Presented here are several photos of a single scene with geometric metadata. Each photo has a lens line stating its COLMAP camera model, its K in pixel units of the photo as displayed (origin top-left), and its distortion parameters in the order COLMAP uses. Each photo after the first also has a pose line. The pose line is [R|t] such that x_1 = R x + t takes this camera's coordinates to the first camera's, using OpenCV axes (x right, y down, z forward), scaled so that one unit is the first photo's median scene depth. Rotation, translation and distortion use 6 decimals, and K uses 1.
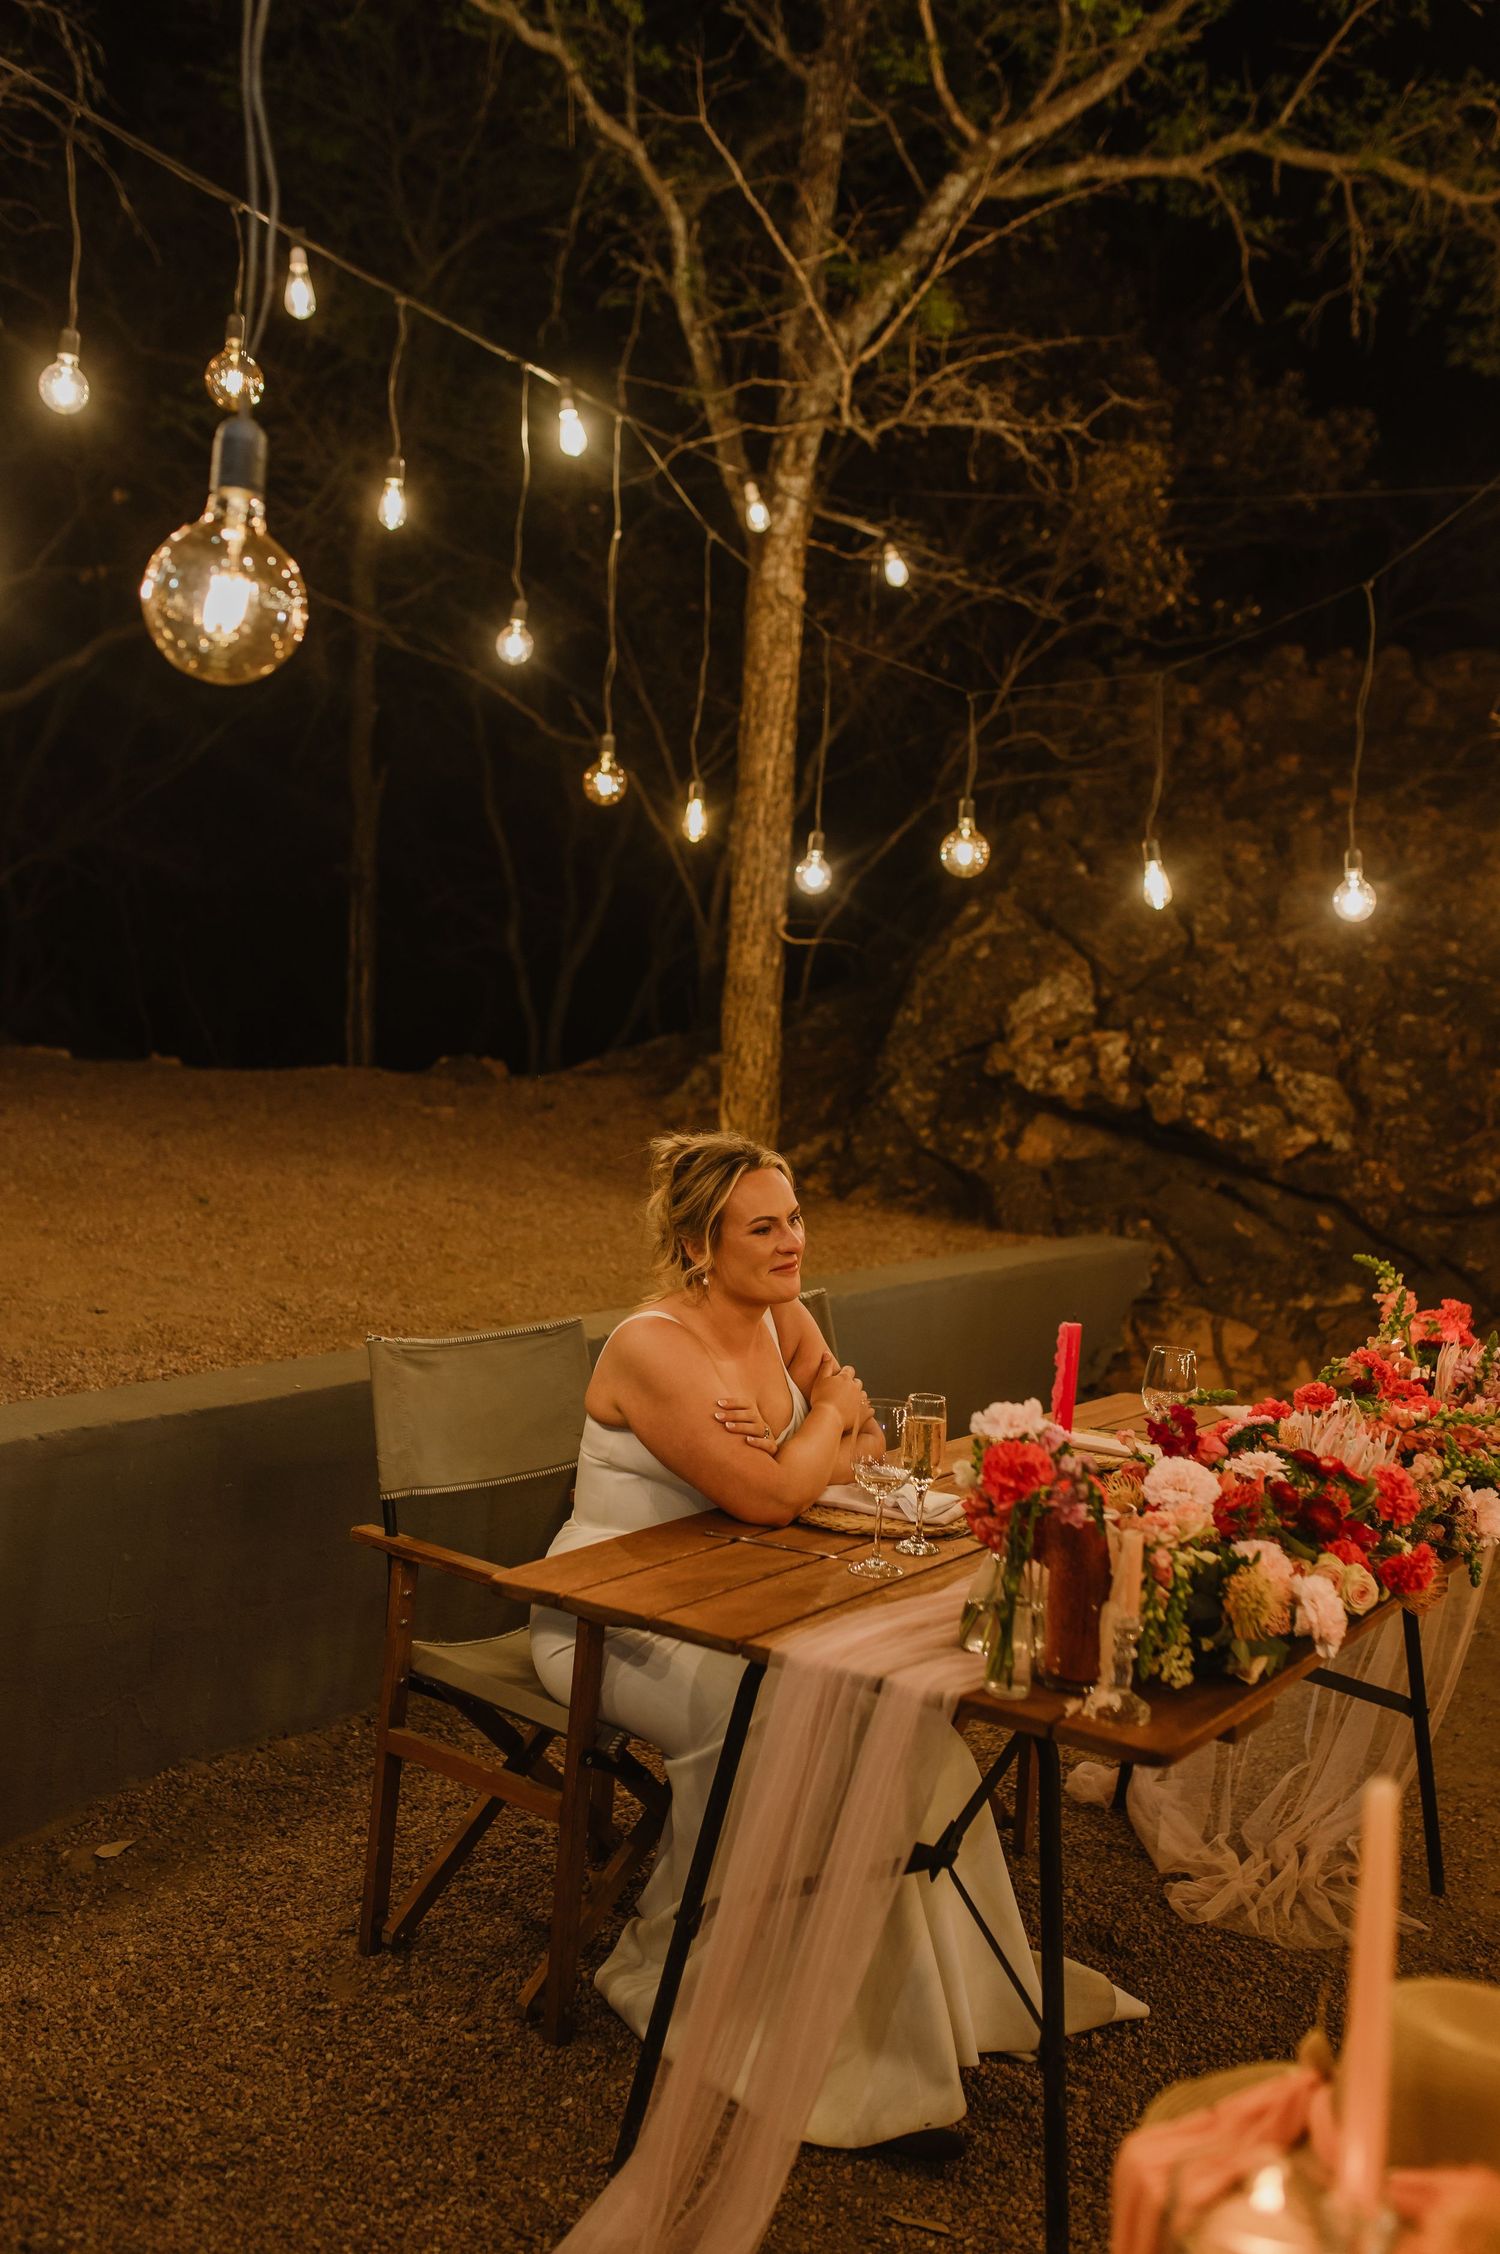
lens RADIAL K [[2129.6, 0, 751.6], [0, 2129.6, 1121.2], [0, 0, 1]] dist [0.029123, 0.000000]
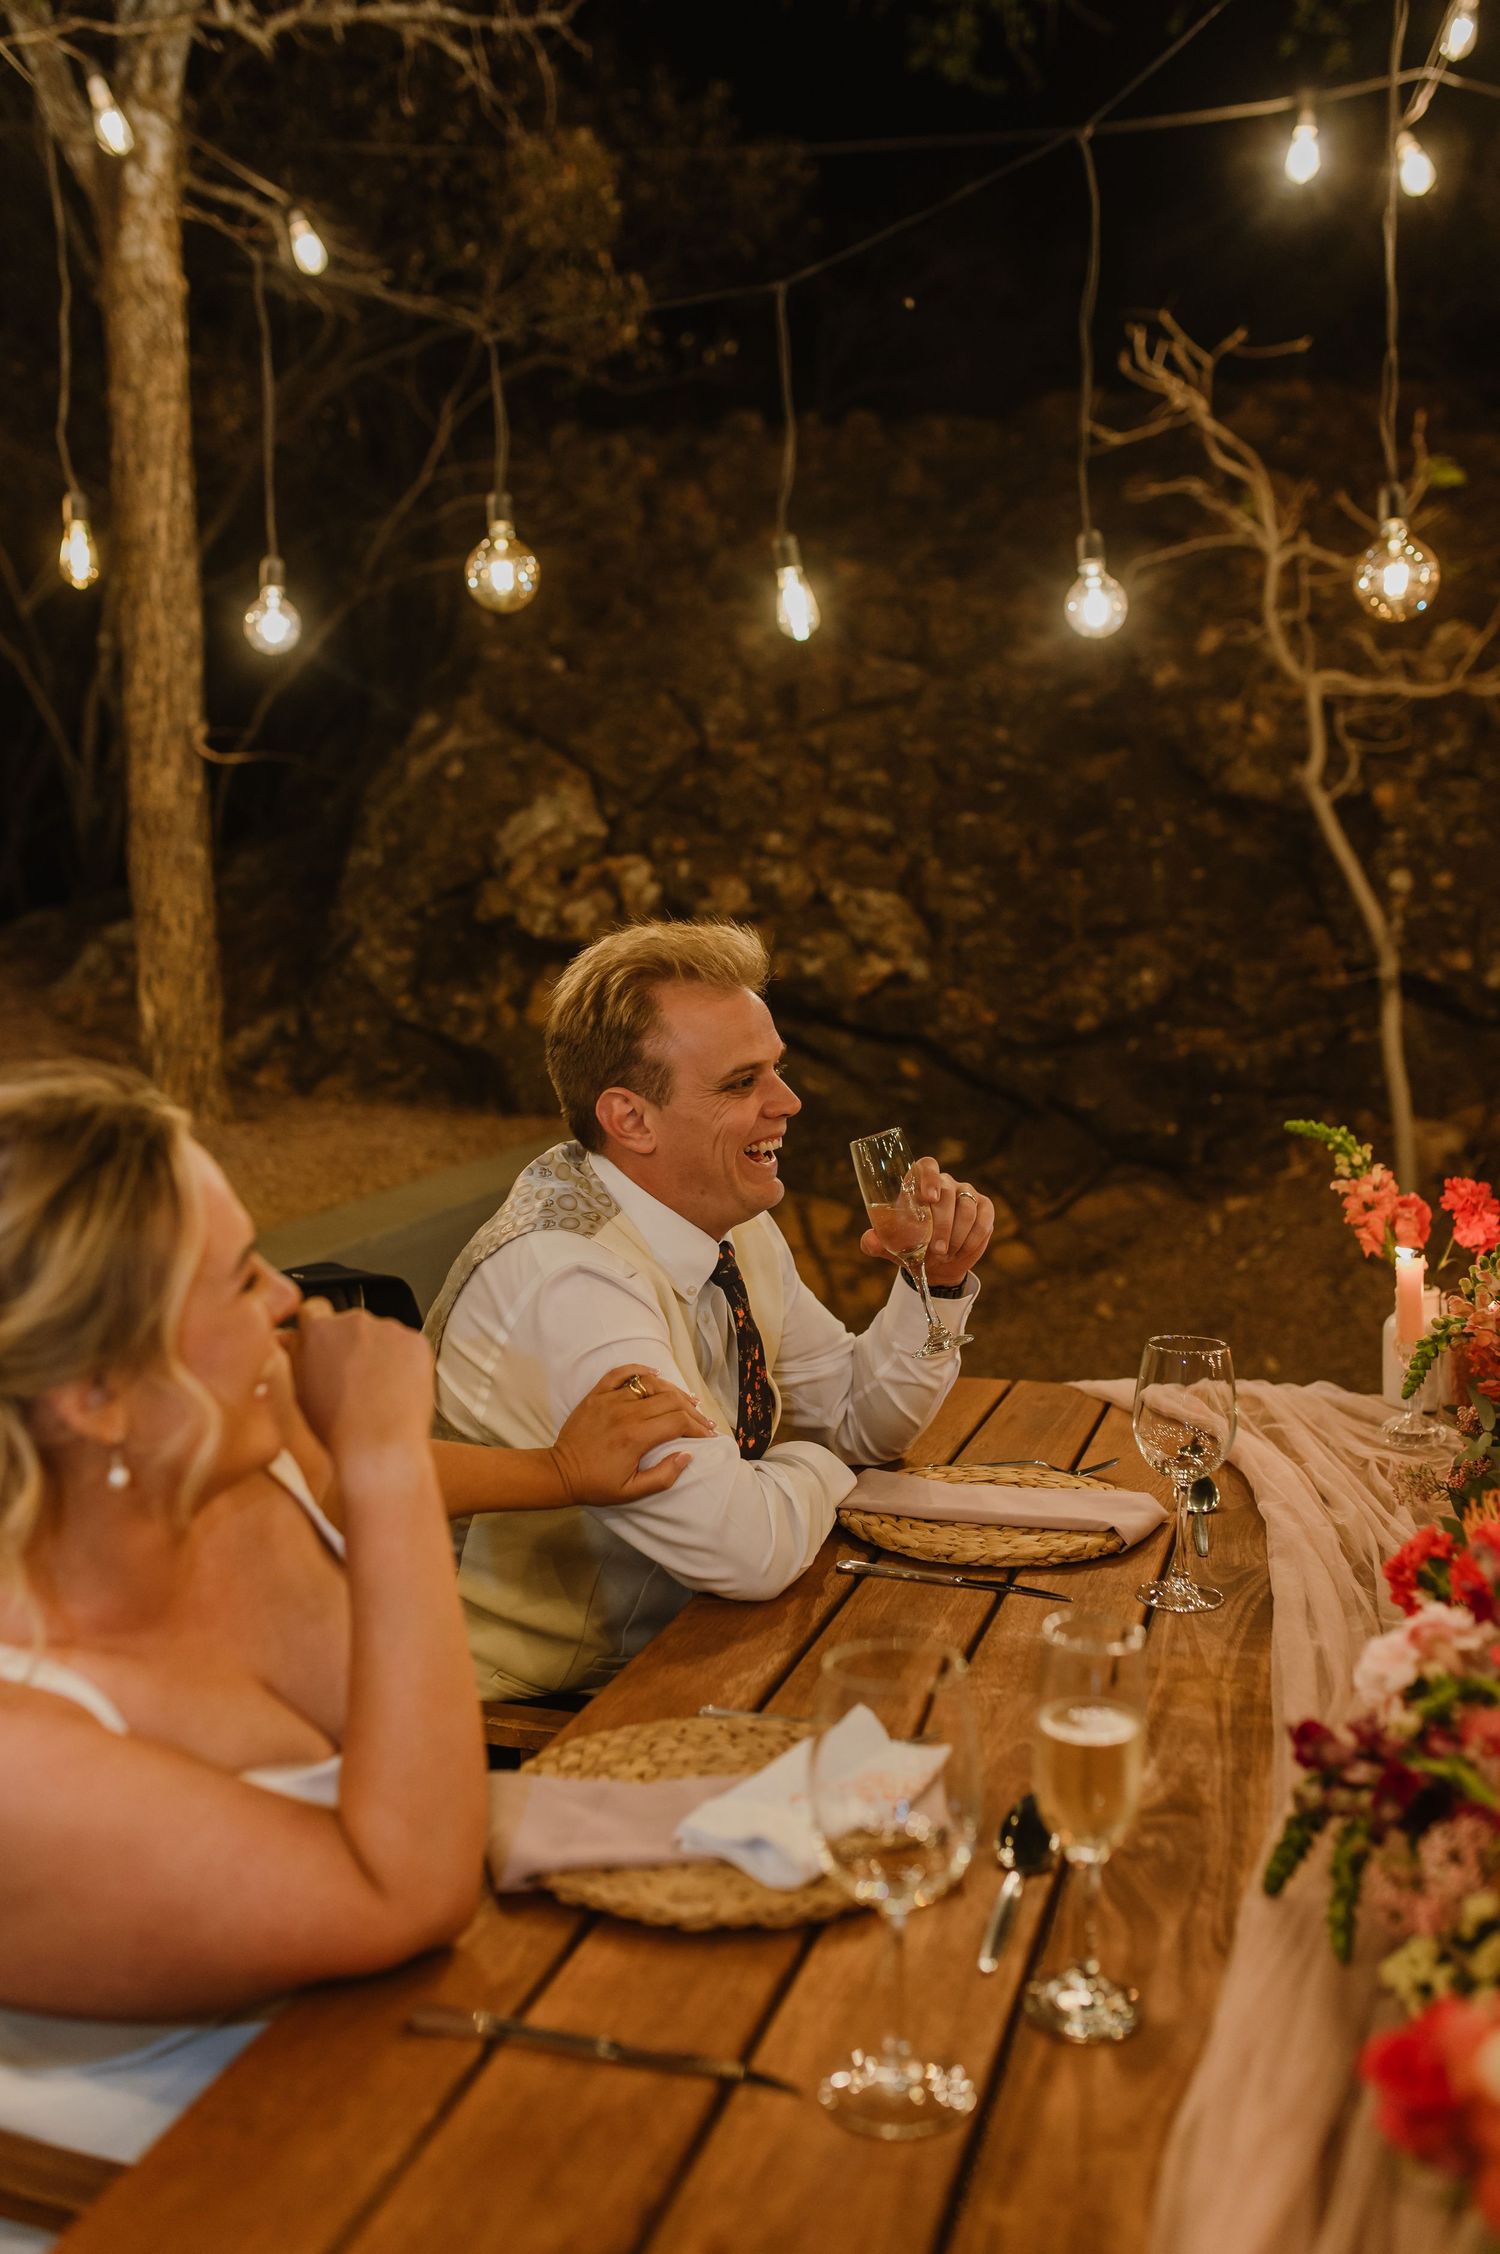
lens RADIAL K [[2129.6, 0, 749.3], [0, 2129.6, 1113.2], [0, 0, 1]] dist [0.029123, 0.000000]
pose [[0.956904, -0.097064, 0.273703, -0.018775], [0.080924, 0.994282, 0.069683, 0.002102], [-0.278902, -0.044530, 0.959287, 0.220219]]
